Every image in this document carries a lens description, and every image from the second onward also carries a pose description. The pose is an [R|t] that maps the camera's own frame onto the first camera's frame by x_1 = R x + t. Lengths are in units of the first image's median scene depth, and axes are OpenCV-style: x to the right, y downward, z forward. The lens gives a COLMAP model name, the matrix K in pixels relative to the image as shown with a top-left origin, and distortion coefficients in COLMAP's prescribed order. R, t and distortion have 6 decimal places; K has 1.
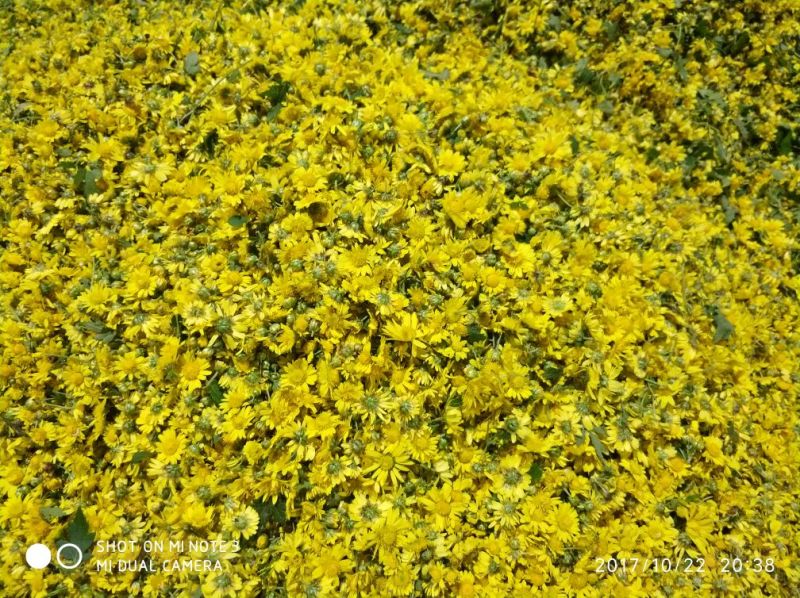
lens RADIAL K [[669.2, 0, 397.2], [0, 669.2, 300.8], [0, 0, 1]] dist [0.005343, -0.003084]
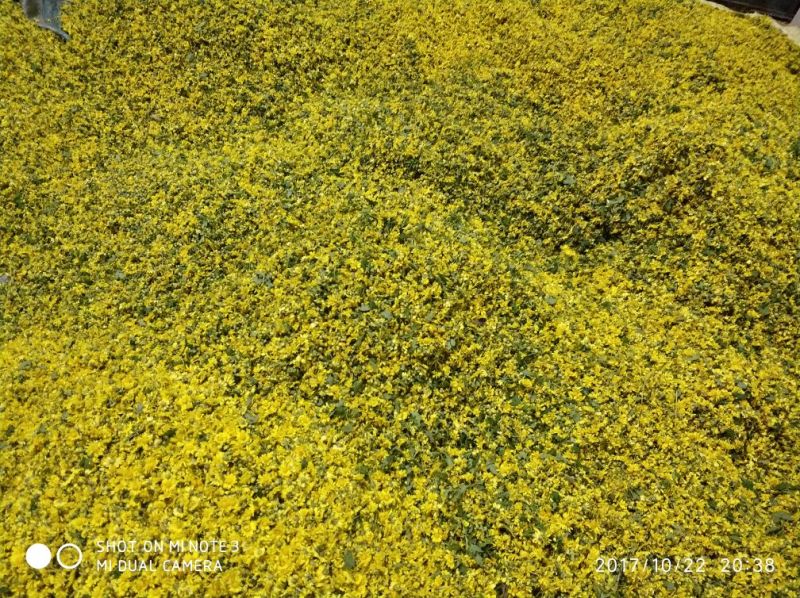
lens RADIAL K [[669.2, 0, 402.9], [0, 669.2, 299.0], [0, 0, 1]] dist [0.005343, -0.003084]
pose [[0.993245, 0.080386, -0.083676, 0.777866], [-0.089086, 0.990362, -0.106049, -0.603942], [0.074344, 0.112787, 0.990834, -1.278037]]
